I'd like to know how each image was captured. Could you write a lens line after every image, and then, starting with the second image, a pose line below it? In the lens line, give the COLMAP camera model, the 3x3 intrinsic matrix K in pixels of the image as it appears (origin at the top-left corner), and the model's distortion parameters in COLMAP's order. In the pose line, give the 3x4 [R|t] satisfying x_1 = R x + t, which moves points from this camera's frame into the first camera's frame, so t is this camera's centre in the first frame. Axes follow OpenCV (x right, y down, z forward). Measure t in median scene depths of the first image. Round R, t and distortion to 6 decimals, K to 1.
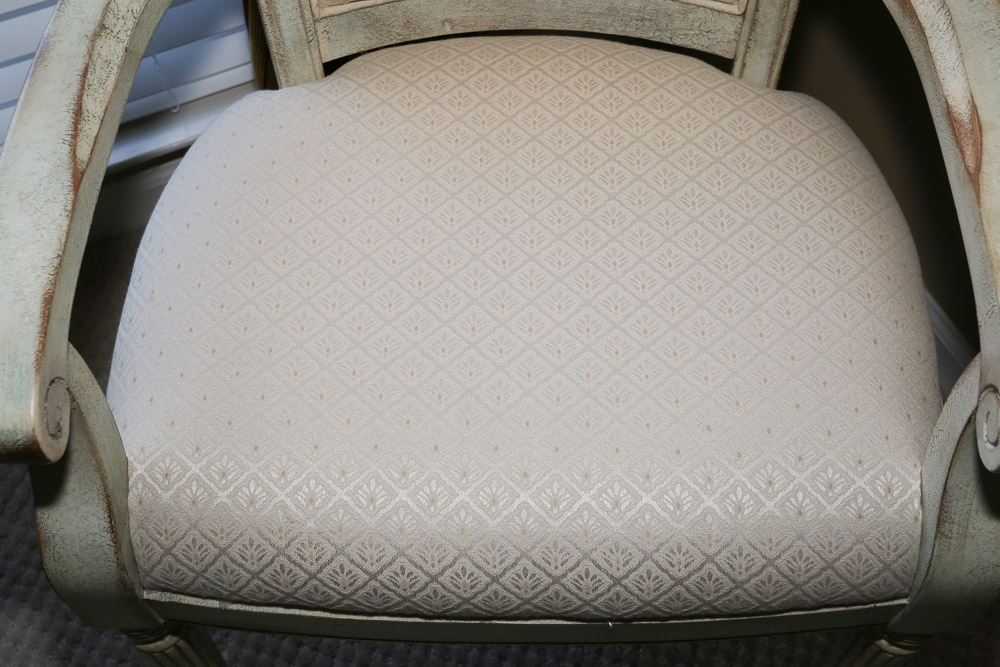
lens RADIAL K [[1089.7, 0, 498.6], [0, 1089.7, 337.4], [0, 0, 1]] dist [0.044009, 0.000000]
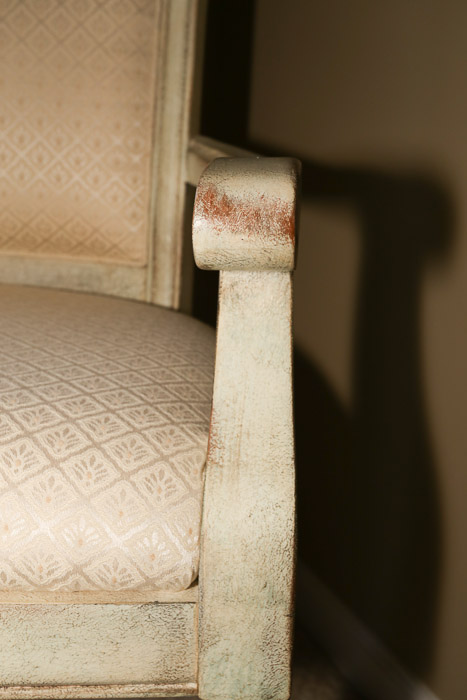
lens RADIAL K [[762.8, 0, 234.4], [0, 762.8, 353.1], [0, 0, 1]] dist [0.044009, 0.000000]
pose [[0.997285, 0.071881, 0.015999, 0.374294], [-0.040113, 0.712460, -0.700566, 0.502253], [-0.061756, 0.698022, 0.713408, 0.465343]]
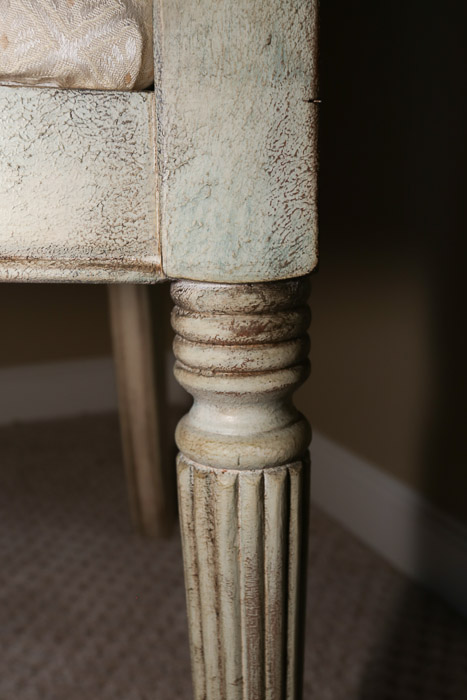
lens RADIAL K [[762.8, 0, 232.6], [0, 762.8, 343.3], [0, 0, 1]] dist [0.044009, 0.000000]
pose [[0.999160, 0.034278, 0.022466, 0.399314], [-0.007084, 0.684359, -0.729111, 0.551904], [-0.040368, 0.728339, 0.684027, 0.847303]]
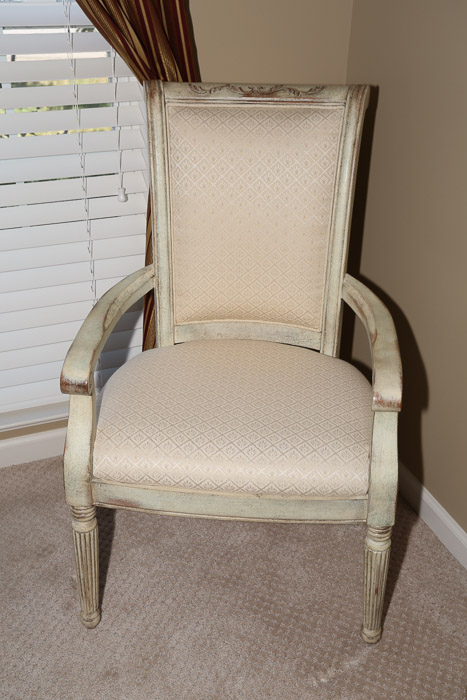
lens RADIAL K [[762.8, 0, 237.3], [0, 762.8, 349.3], [0, 0, 1]] dist [0.044009, 0.000000]
pose [[0.997402, 0.058899, -0.041463, 0.102329], [-0.071739, 0.863961, -0.498422, 0.889526], [0.006466, 0.500102, 0.865942, -0.842350]]
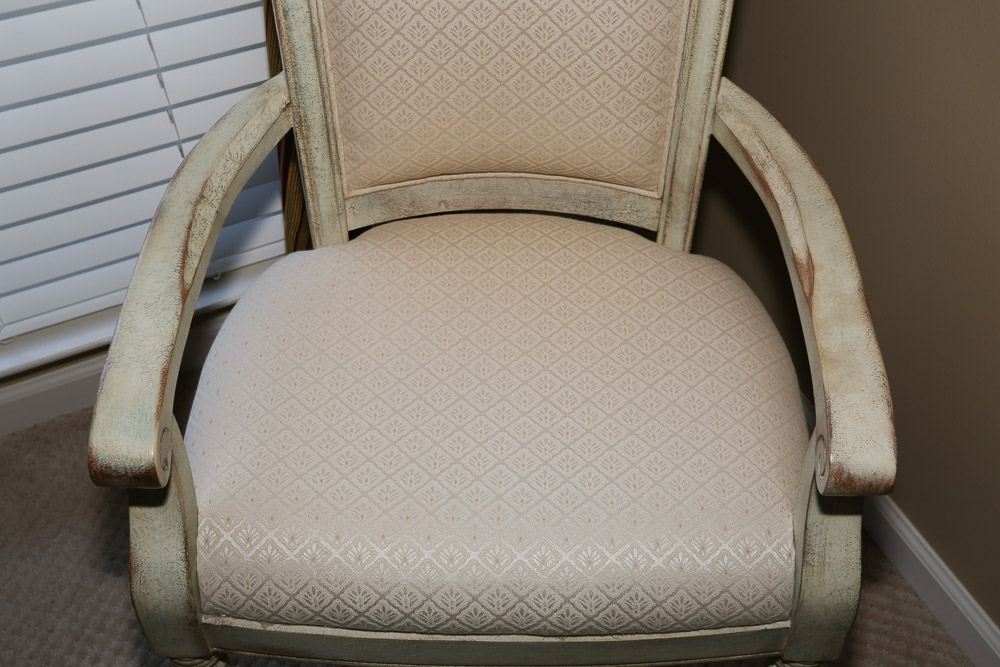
lens RADIAL K [[1089.7, 0, 501.4], [0, 1089.7, 331.8], [0, 0, 1]] dist [0.044009, 0.000000]
pose [[0.999779, 0.008758, 0.019097, 0.000621], [-0.004932, 0.981403, -0.191896, 0.148469], [-0.020423, 0.191759, 0.981230, -0.337605]]
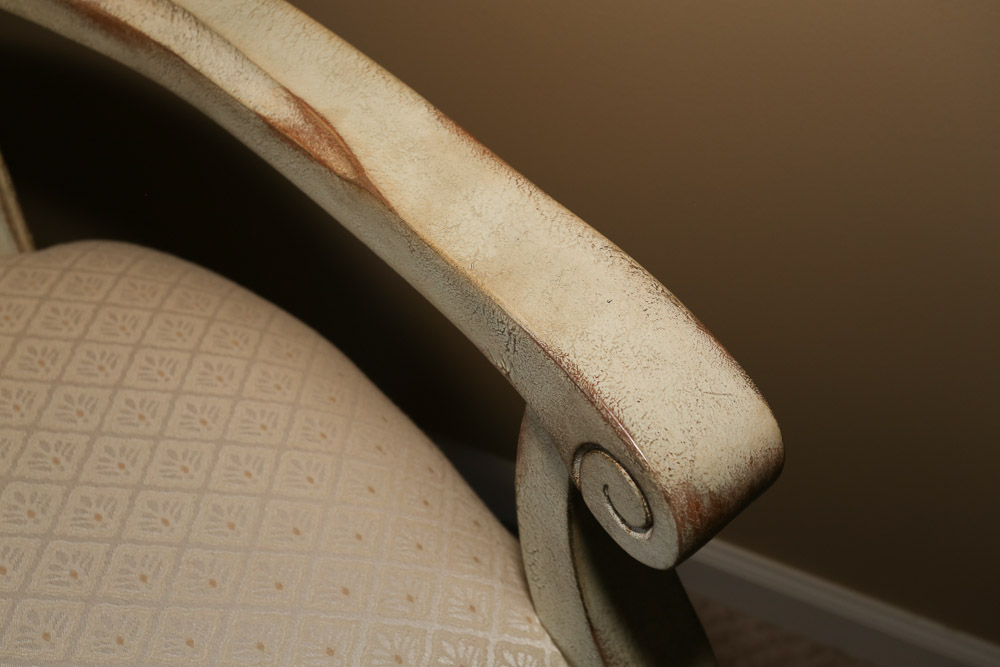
lens RADIAL K [[1089.7, 0, 503.2], [0, 1089.7, 333.3], [0, 0, 1]] dist [0.044009, 0.000000]
pose [[0.727164, -0.457557, 0.511736, 0.115358], [0.550402, 0.834110, -0.036308, -0.006744], [-0.410231, 0.308062, 0.858375, 0.393631]]
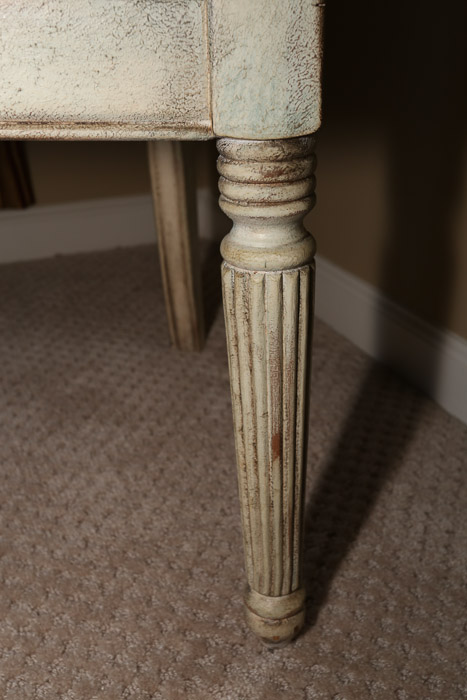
lens RADIAL K [[762.8, 0, 237.3], [0, 762.8, 347.2], [0, 0, 1]] dist [0.044009, 0.000000]
pose [[0.999673, 0.022748, 0.011716, 0.387683], [-0.012144, 0.824799, -0.565295, 0.673005], [-0.022523, 0.564968, 0.824805, 0.731096]]
